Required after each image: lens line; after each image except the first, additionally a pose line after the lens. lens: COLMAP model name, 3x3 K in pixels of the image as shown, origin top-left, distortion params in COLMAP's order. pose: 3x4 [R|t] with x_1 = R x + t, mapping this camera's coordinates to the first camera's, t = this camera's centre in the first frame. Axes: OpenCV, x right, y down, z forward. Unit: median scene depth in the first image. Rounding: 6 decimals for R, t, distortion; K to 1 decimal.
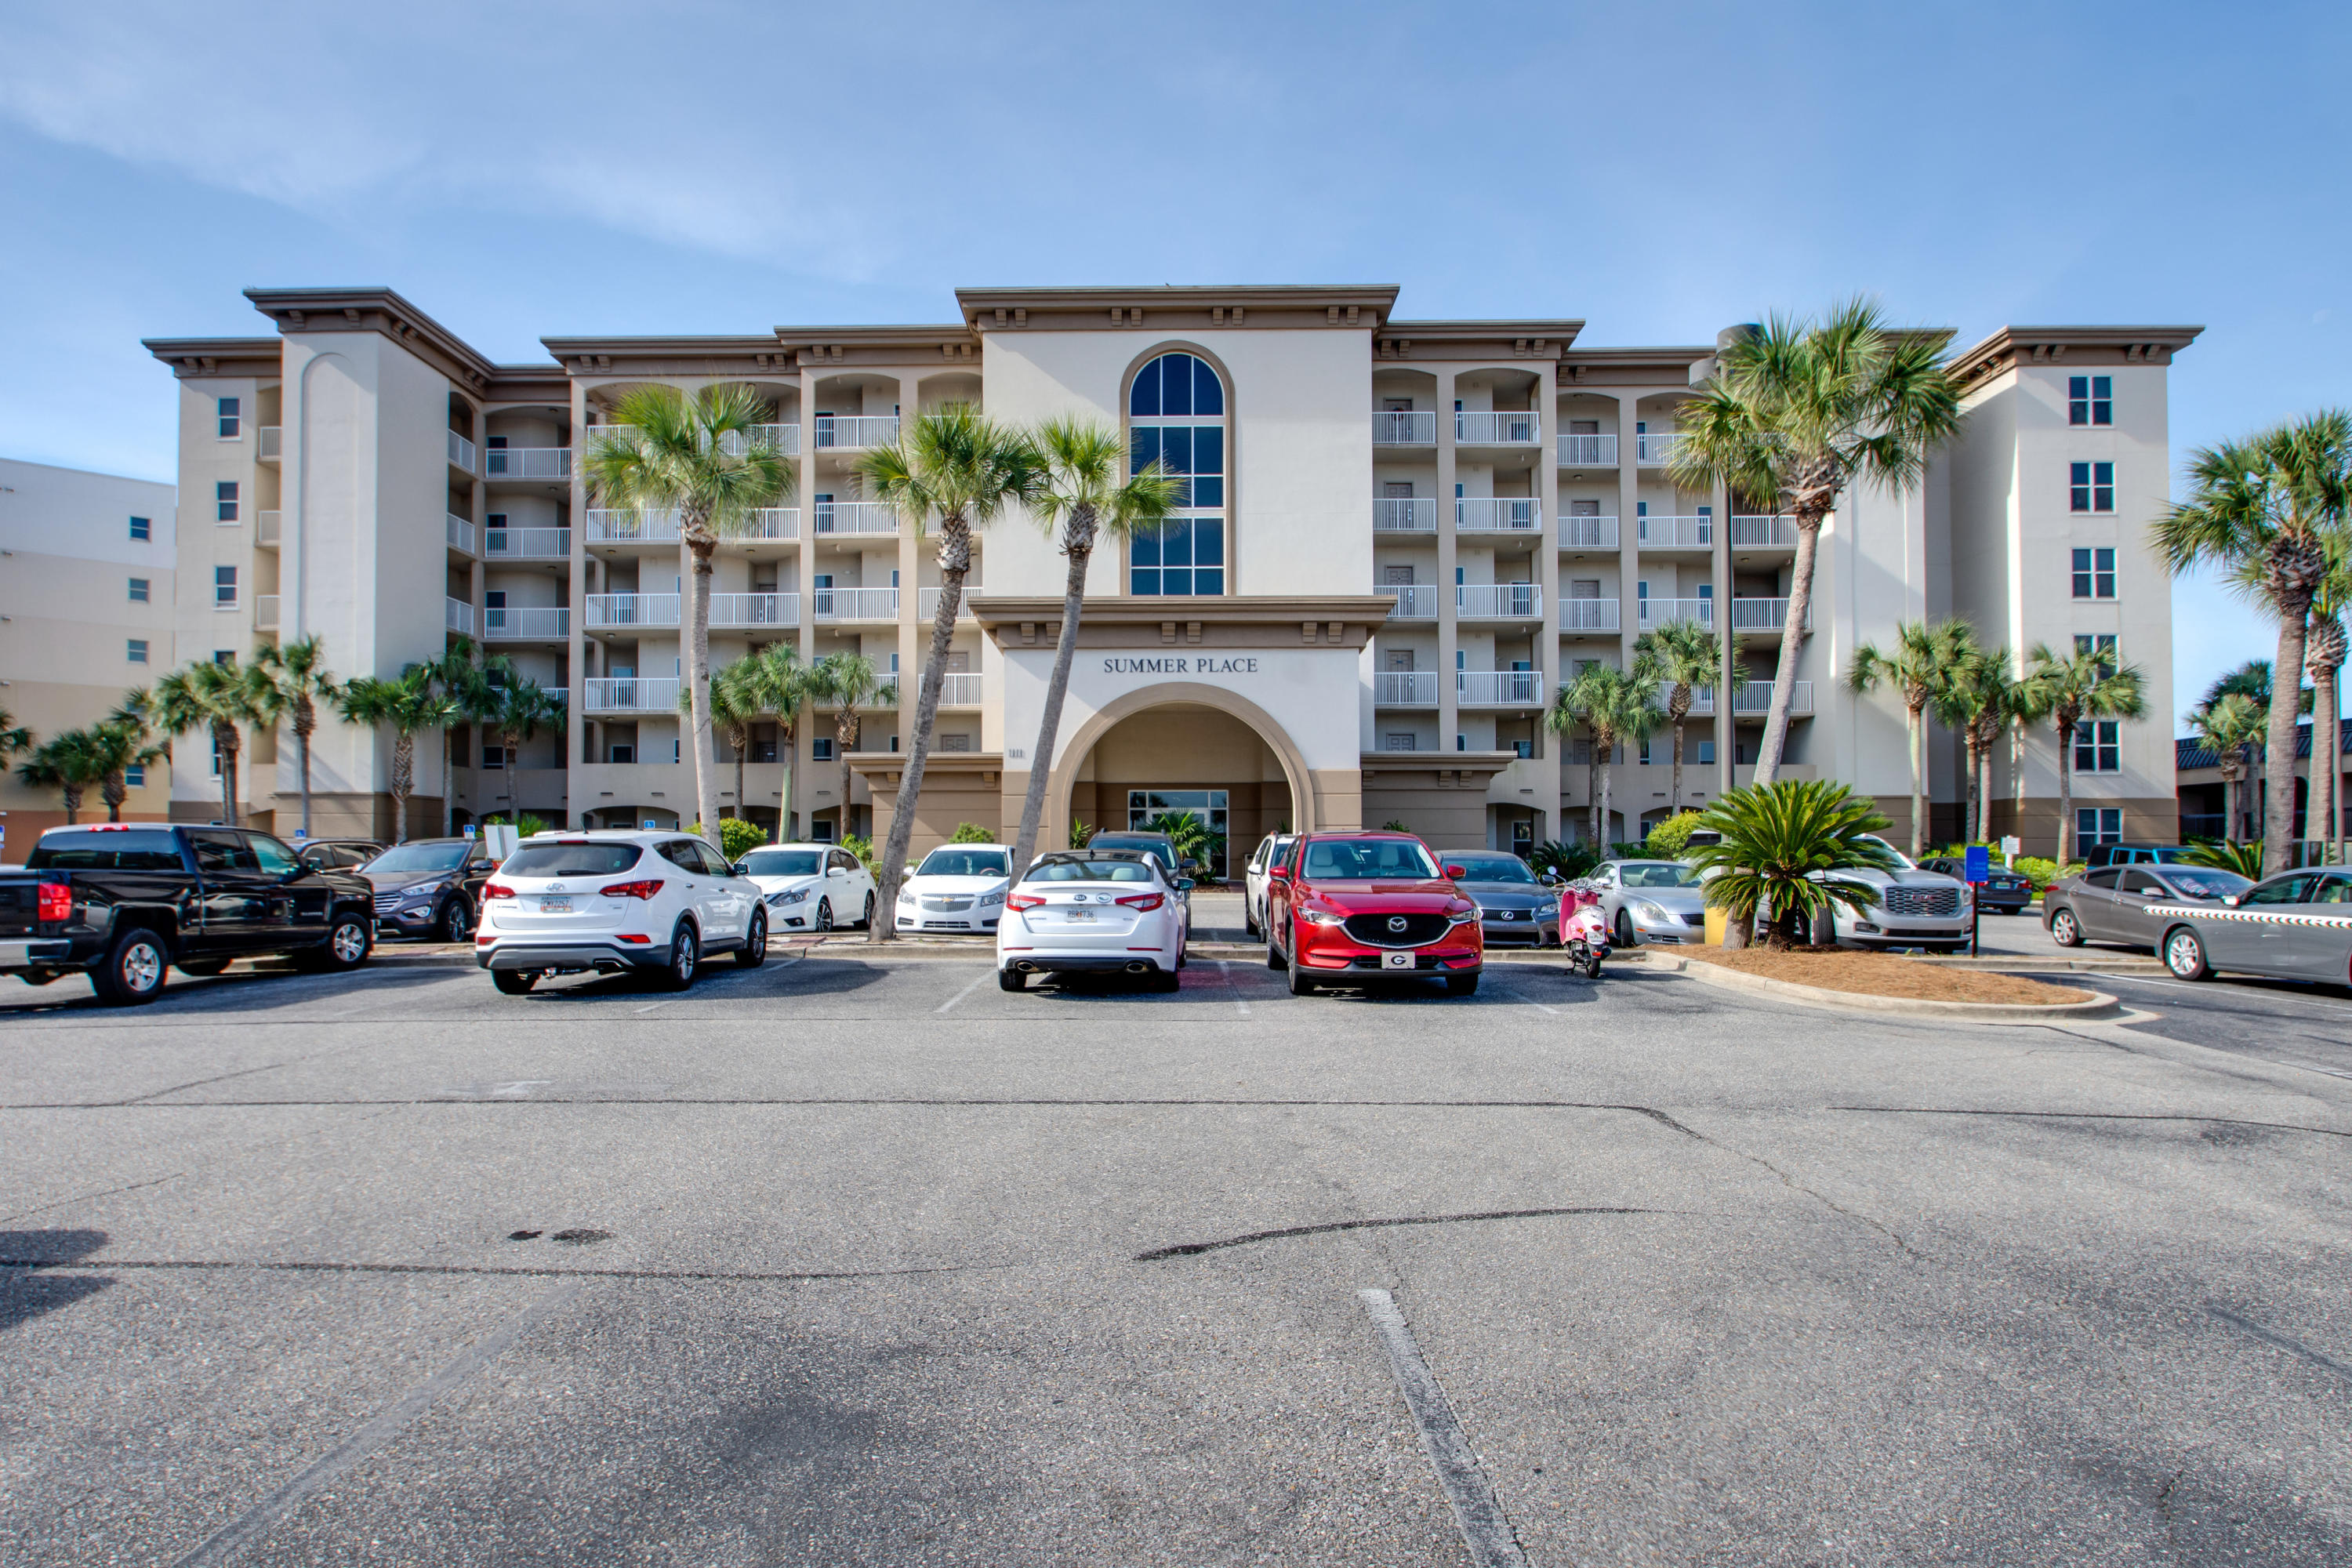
lens RADIAL K [[1212.5, 0, 1166.2], [0, 1212.5, 793.5], [0, 0, 1]] dist [0.013264, -0.007784]
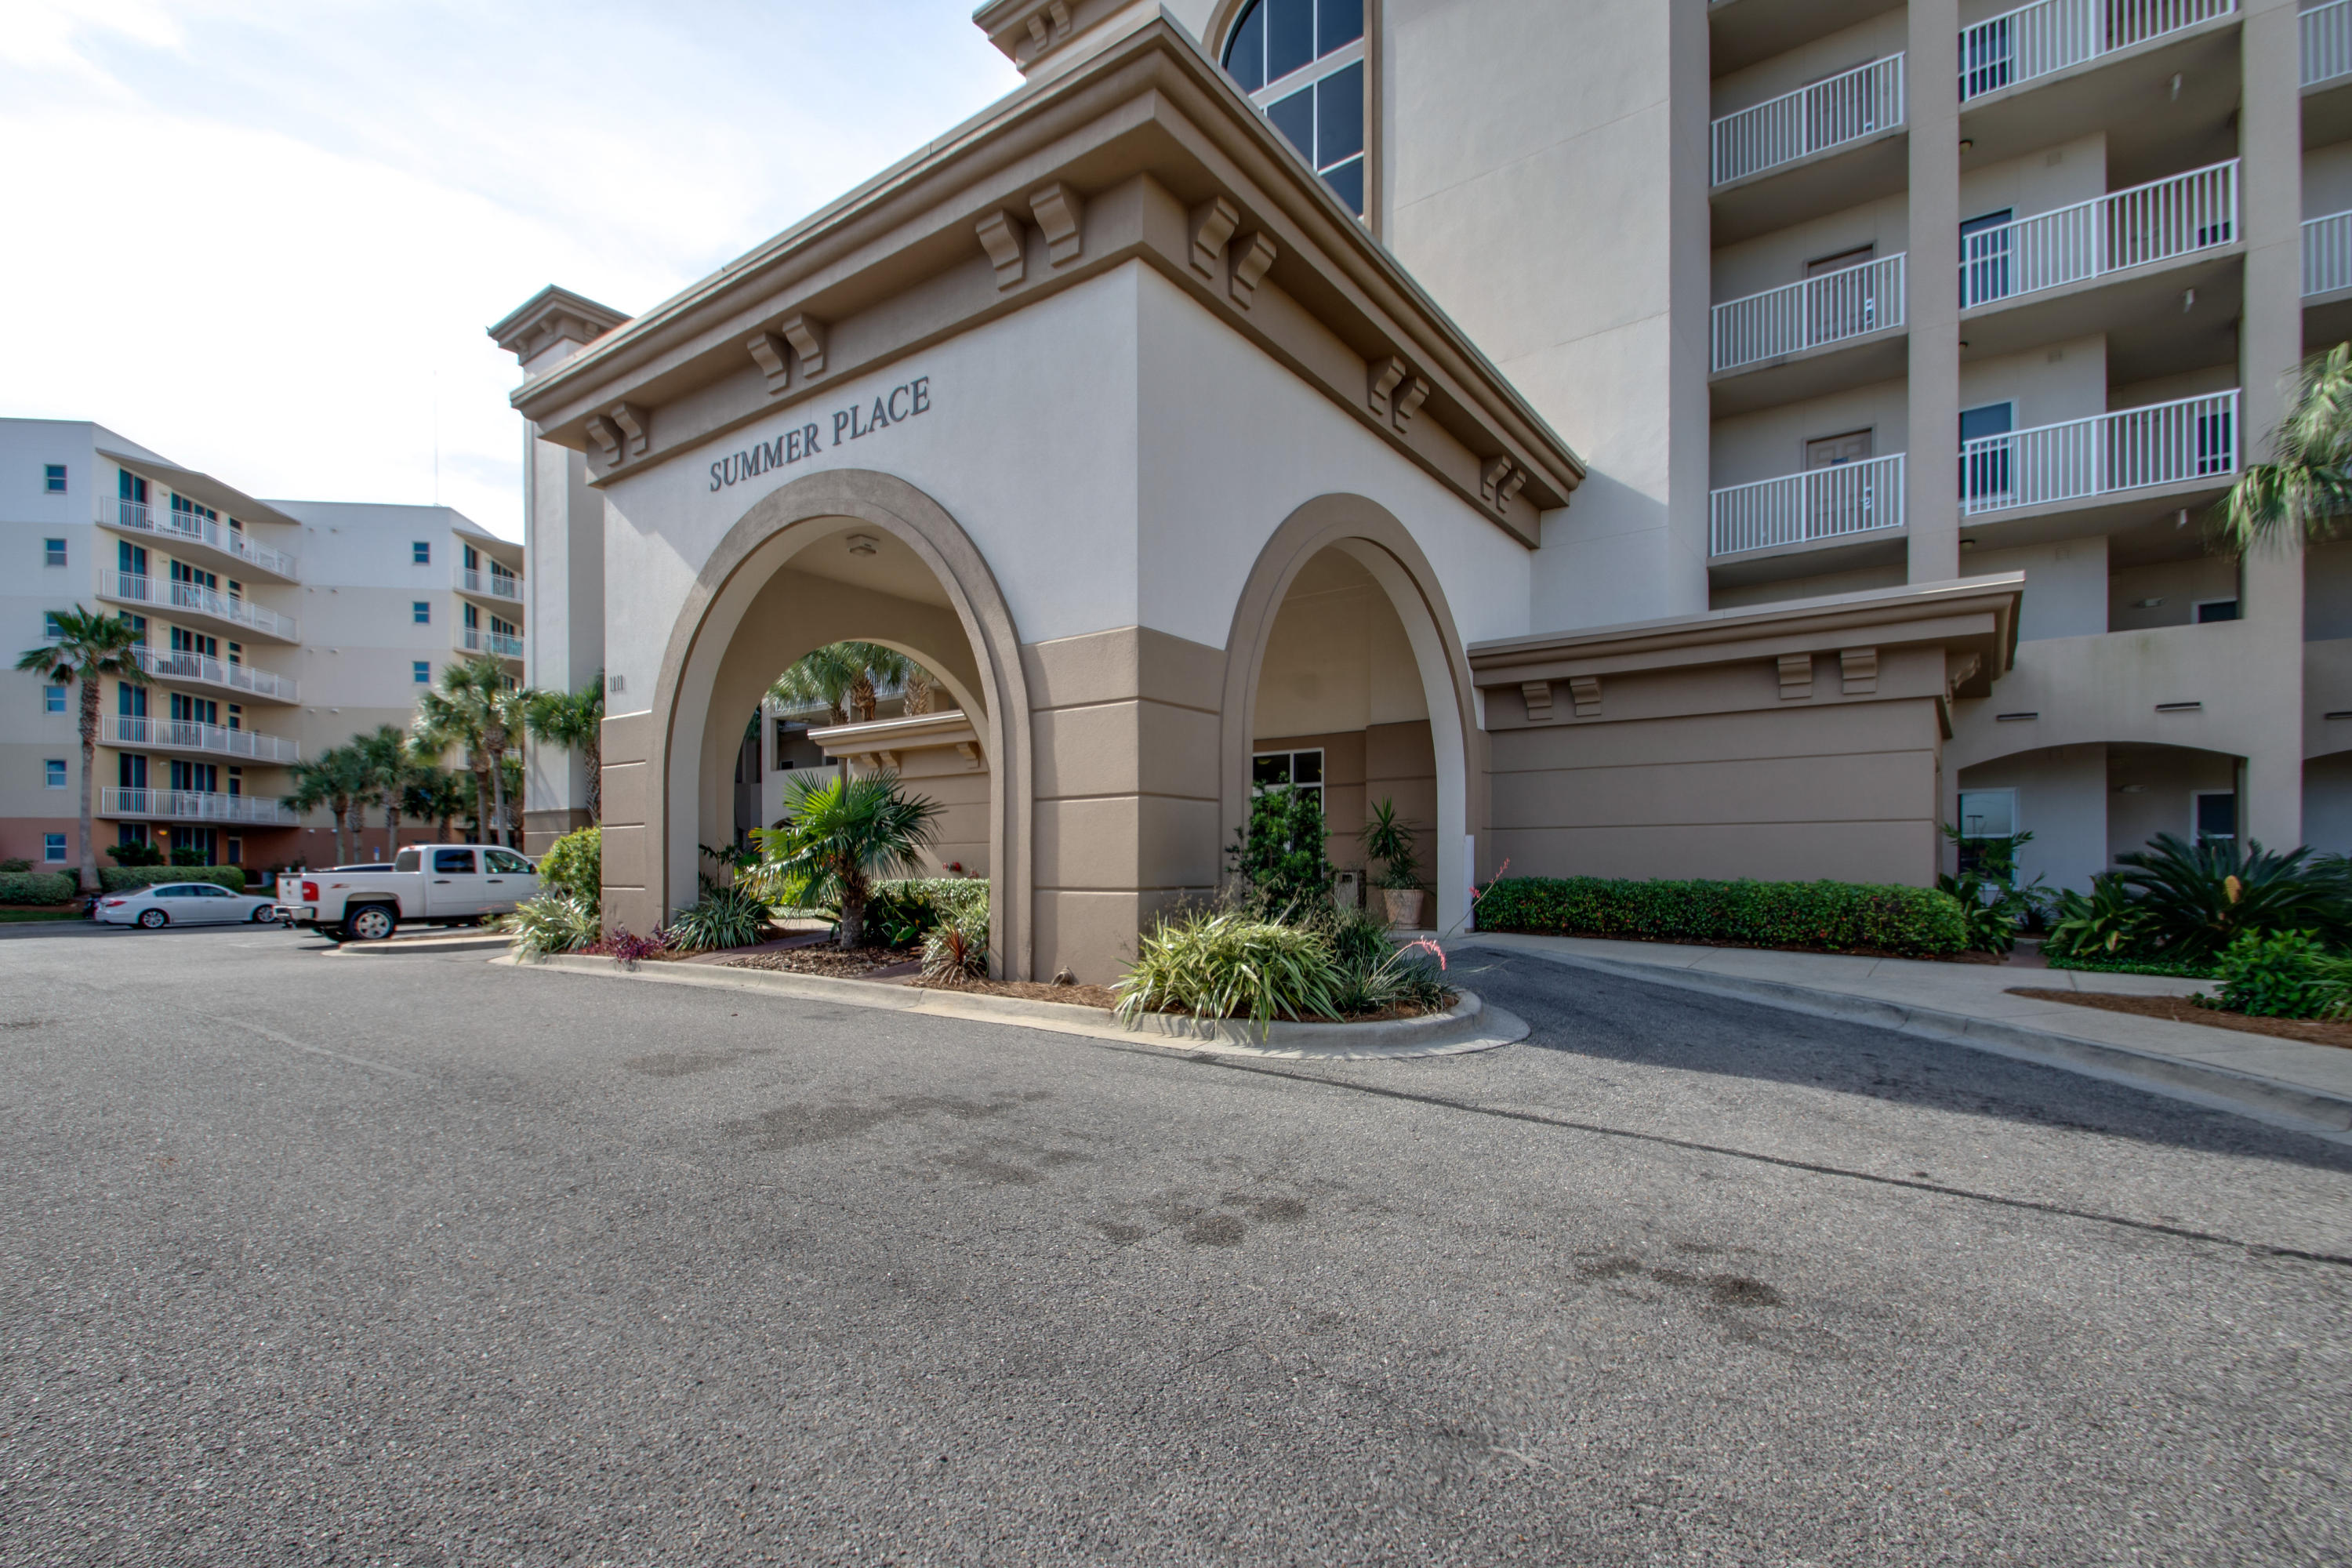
lens RADIAL K [[1057.1, 0, 1171.6], [0, 1057.1, 858.7], [0, 0, 1]] dist [0.011140, -0.001276]
pose [[0.810157, -0.006364, -0.586178, 0.231395], [0.034175, 0.998753, 0.036390, 0.022882], [0.585215, -0.049514, 0.809365, 0.528994]]
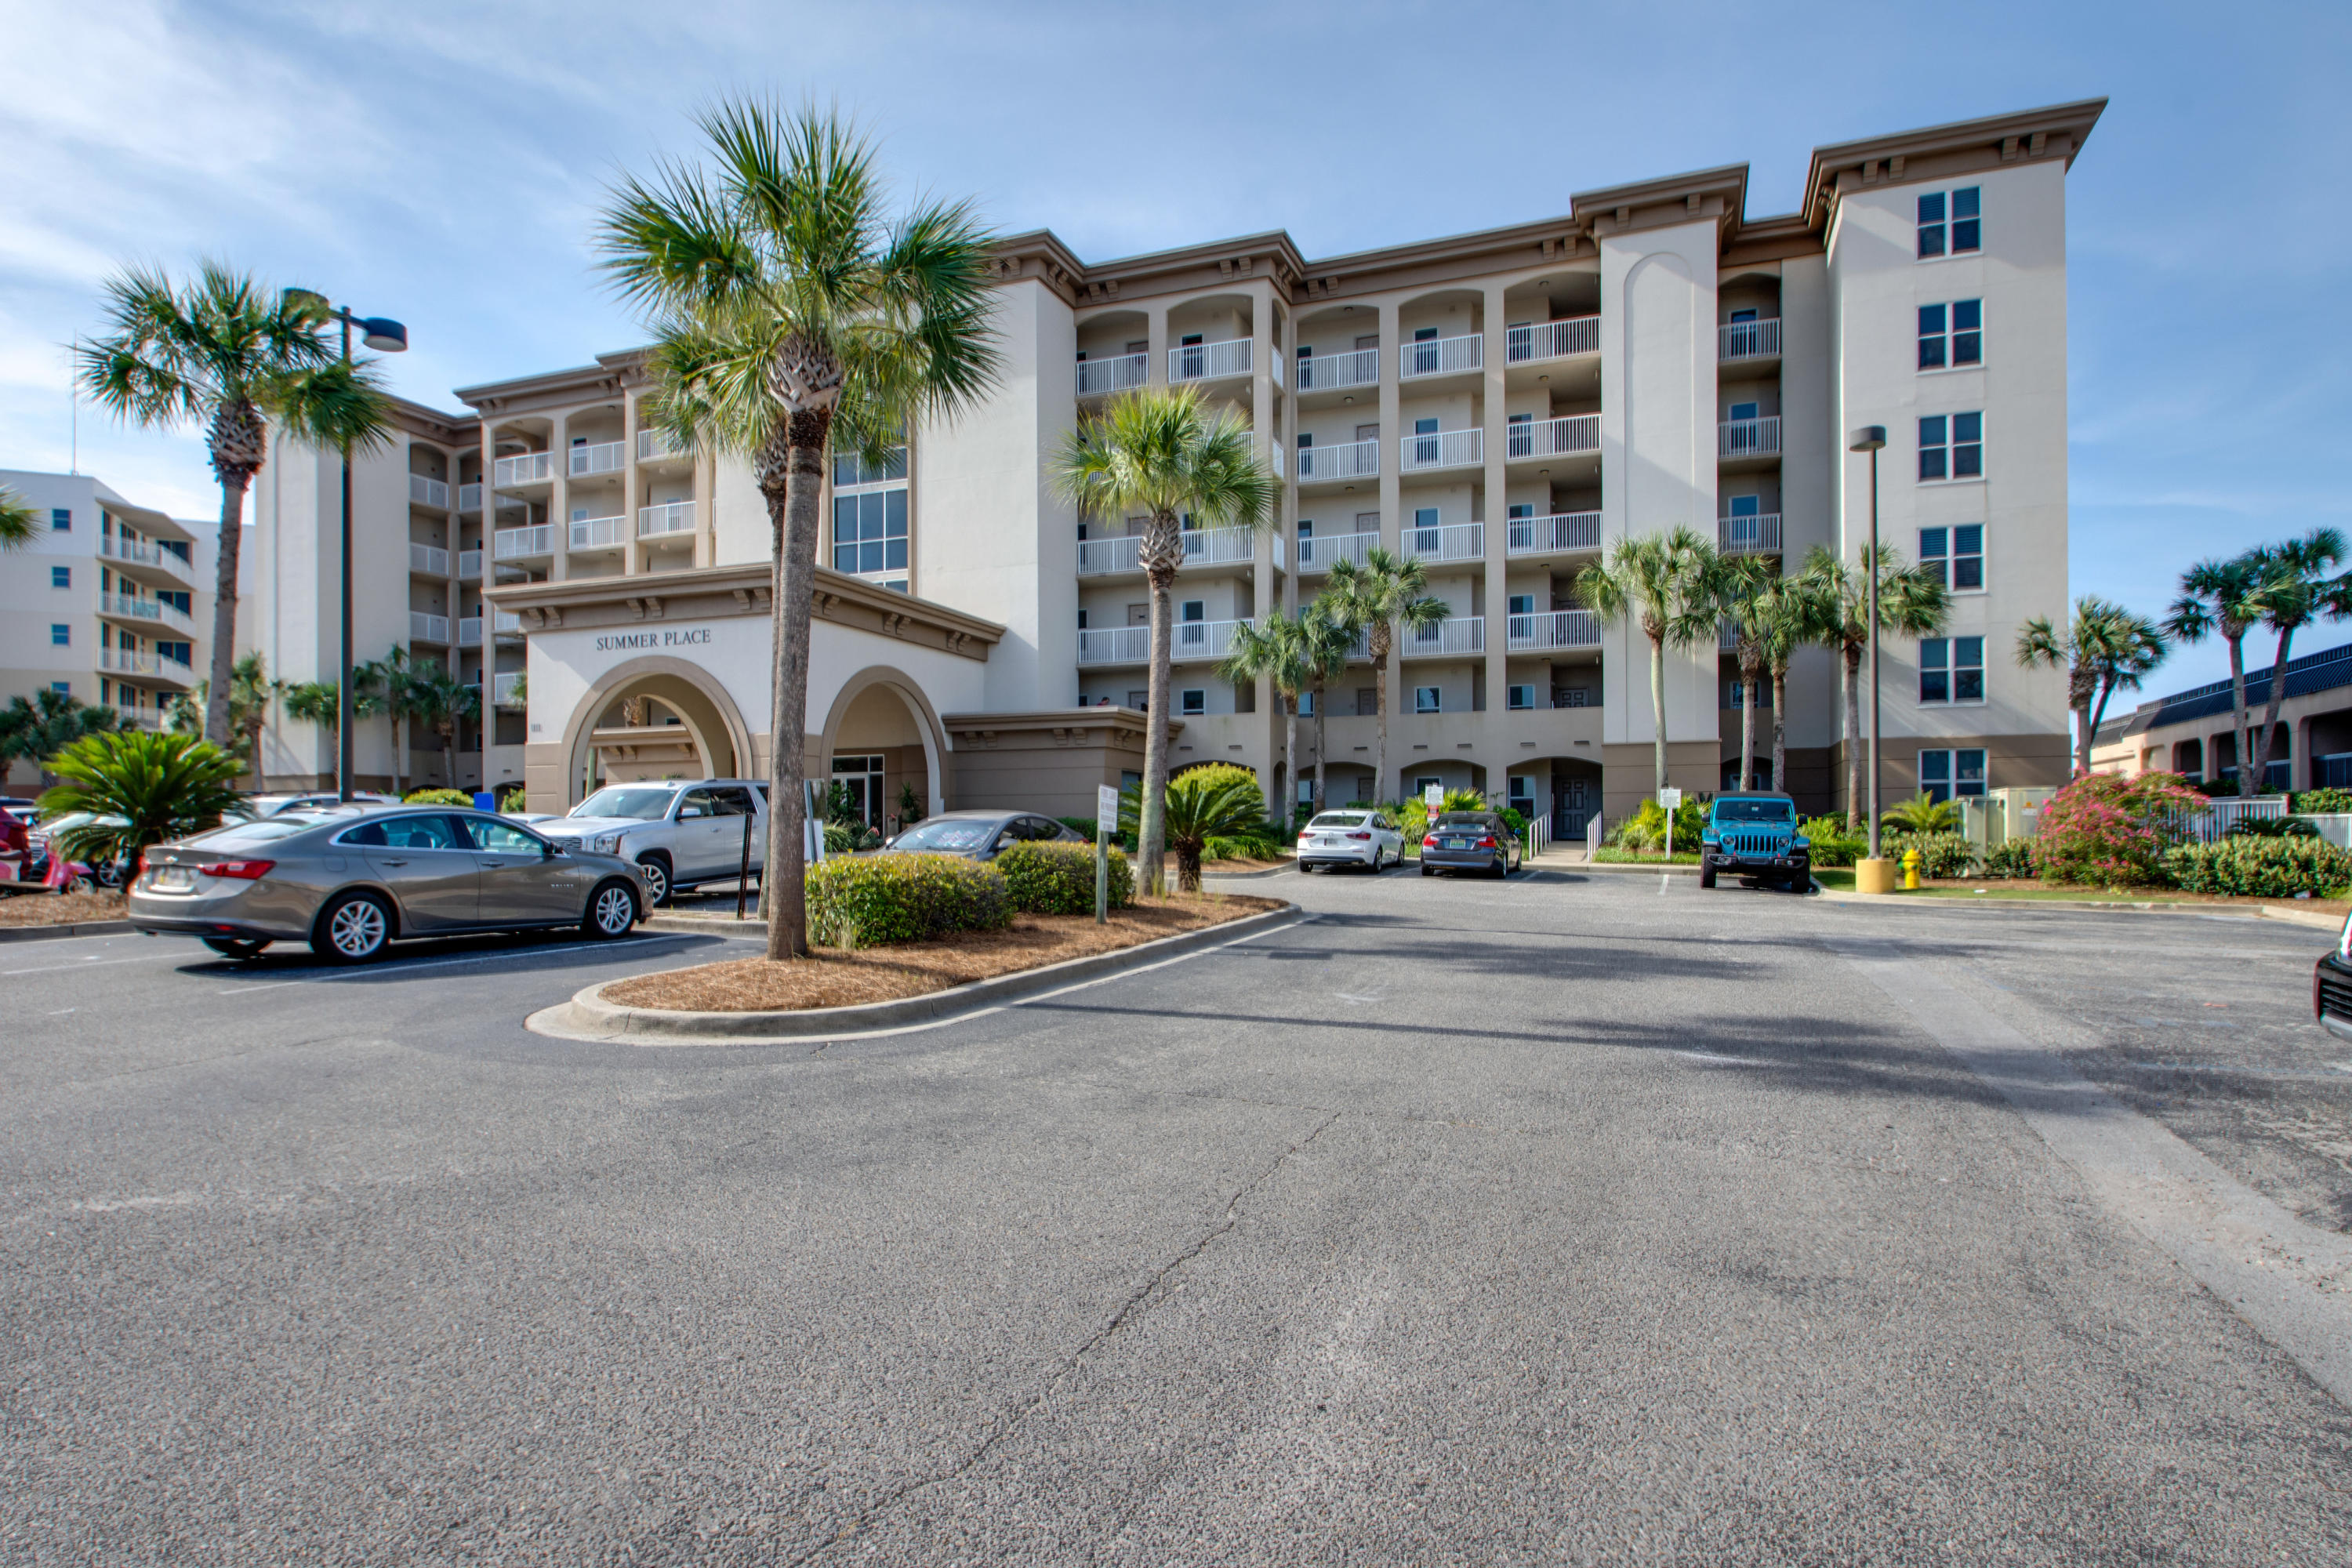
lens RADIAL K [[1234.2, 0, 1181.9], [0, 1234.2, 806.1], [0, 0, 1]] dist [0.007027, -0.007139]
pose [[0.940993, -0.011580, -0.338229, 0.570138], [0.023153, 0.999276, 0.030202, 0.013662], [0.337634, -0.036251, 0.940579, 0.083896]]
